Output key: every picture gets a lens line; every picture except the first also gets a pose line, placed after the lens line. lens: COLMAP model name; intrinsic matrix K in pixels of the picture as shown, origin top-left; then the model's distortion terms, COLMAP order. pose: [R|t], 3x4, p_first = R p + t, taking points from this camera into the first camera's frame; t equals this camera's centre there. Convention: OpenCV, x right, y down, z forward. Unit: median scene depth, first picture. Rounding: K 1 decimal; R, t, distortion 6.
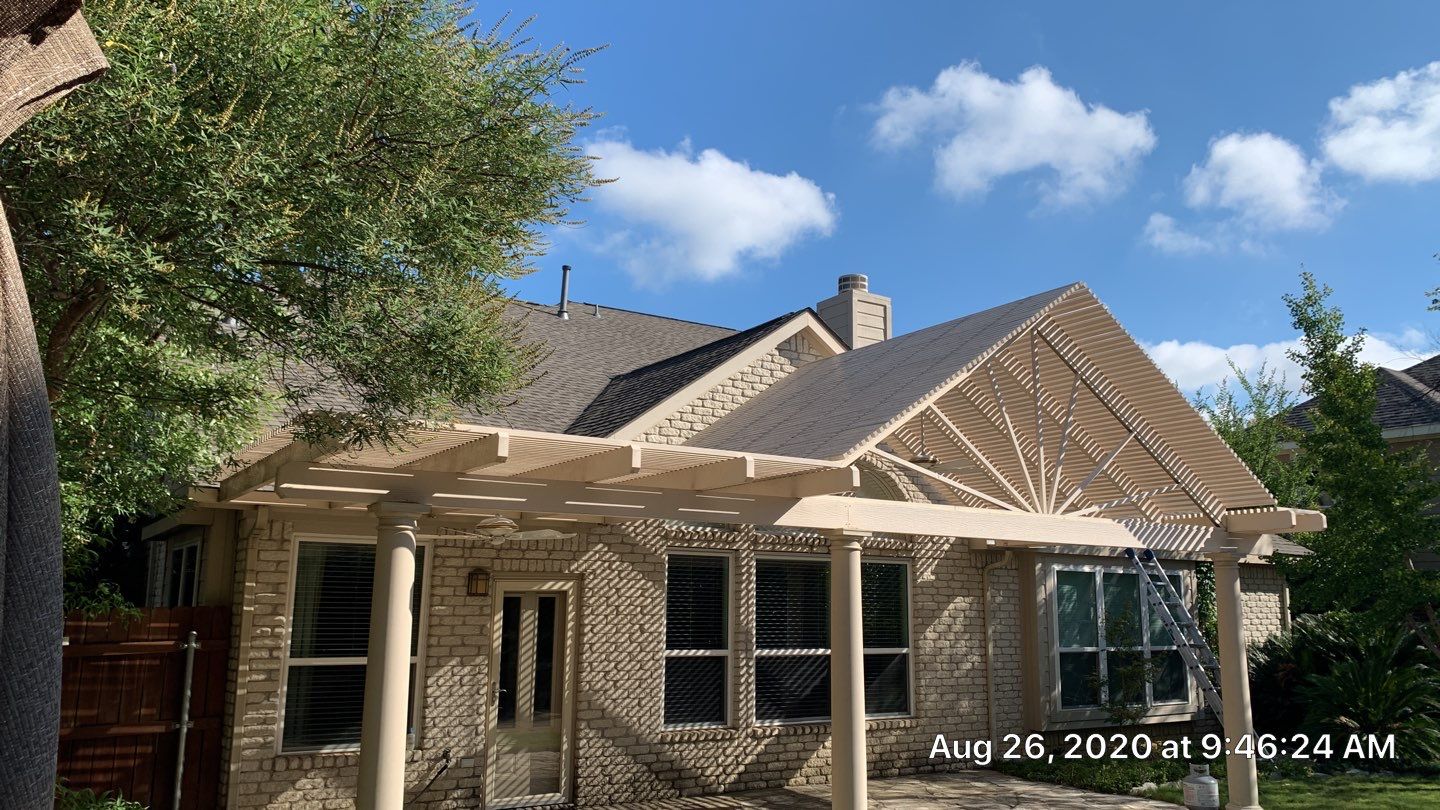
lens RADIAL K [[1103.2, 0, 732.2], [0, 1103.2, 400.3], [0, 0, 1]] dist [0.041520, -0.028386]
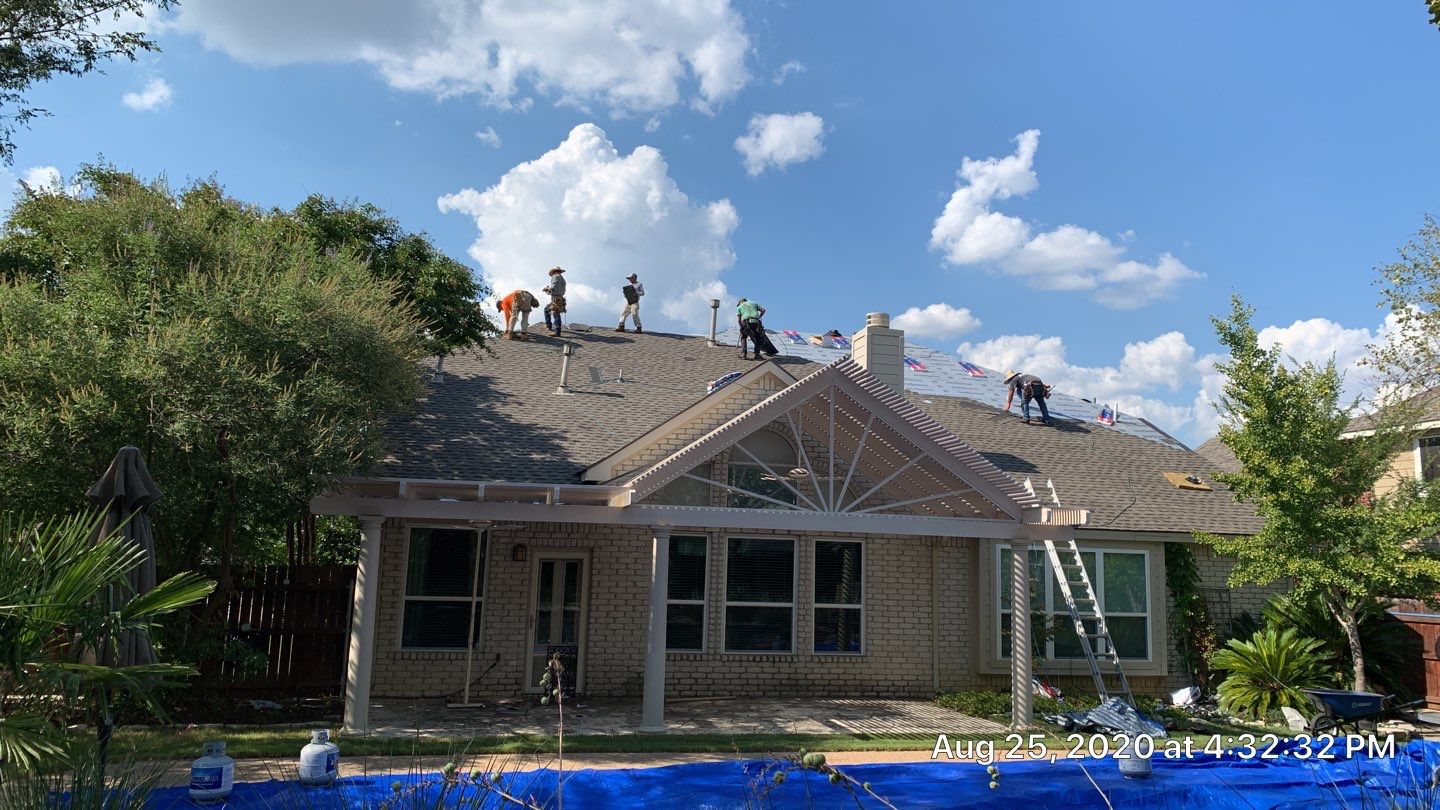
lens RADIAL K [[1090.2, 0, 736.5], [0, 1090.2, 385.3], [0, 0, 1]] dist [0.183763, -0.463668]
pose [[0.936212, -0.038111, -0.349364, 0.565148], [0.044268, 0.998973, 0.009653, -0.071772], [0.348638, -0.024503, 0.936937, -0.344841]]
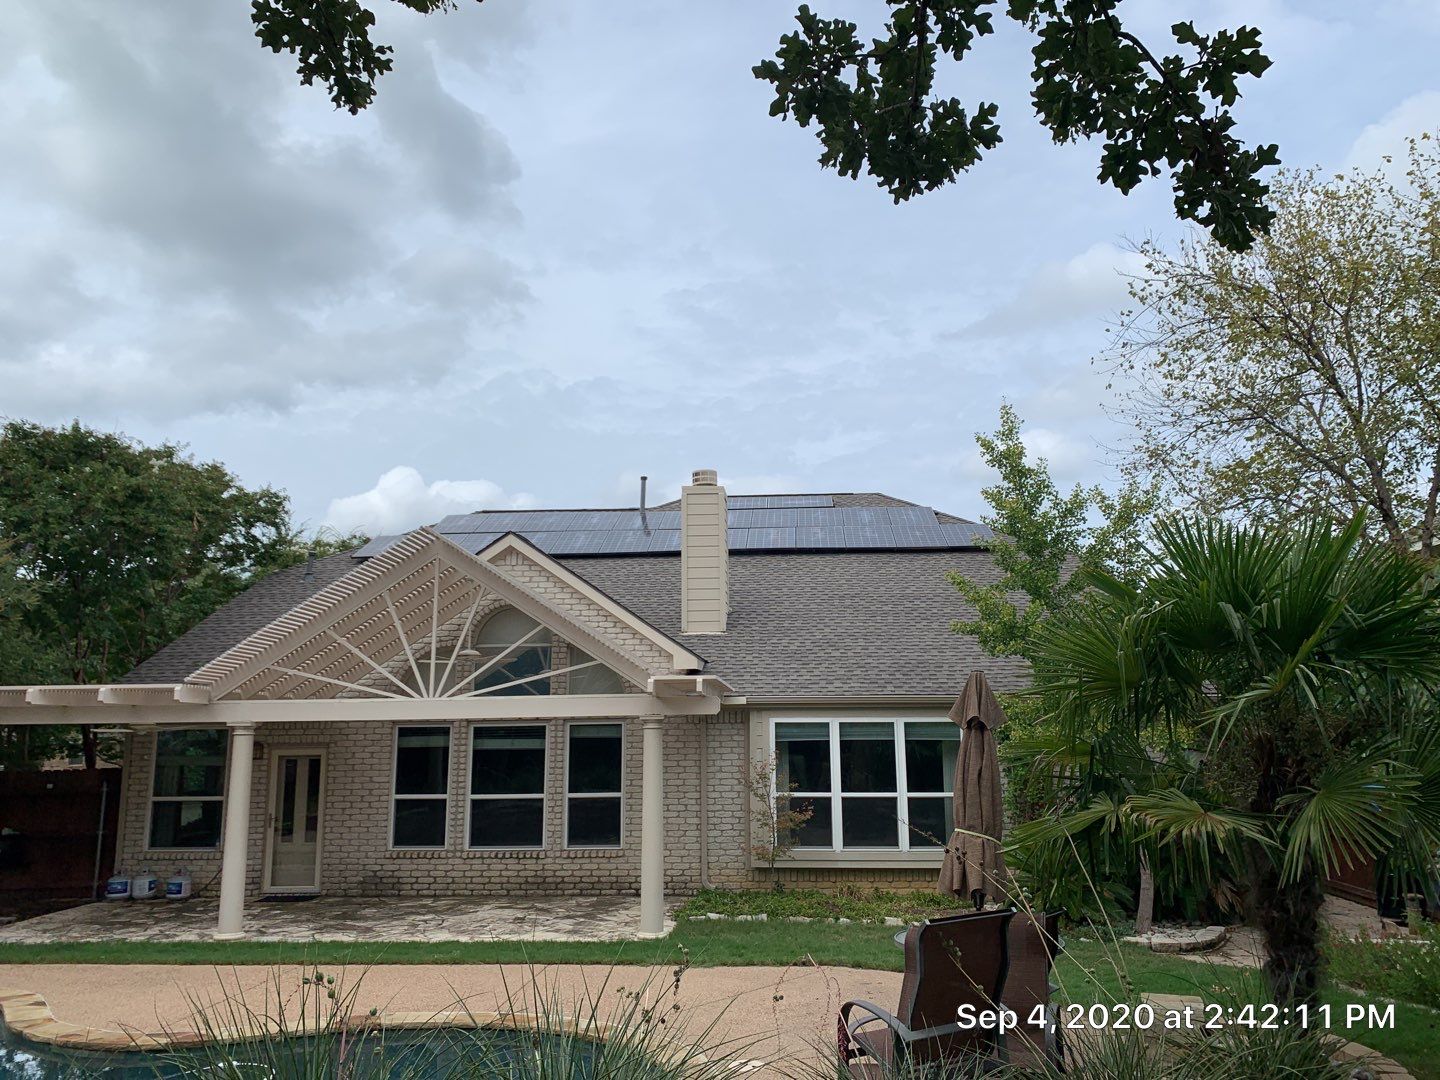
lens RADIAL K [[1132.8, 0, 725.2], [0, 1132.8, 533.3], [0, 0, 1]] dist [0.108881, -0.264682]
pose [[0.796297, -0.123364, -0.592193, 1.176973], [0.128438, 0.991143, -0.033767, -0.003211], [0.591114, -0.049171, 0.805088, 0.077390]]
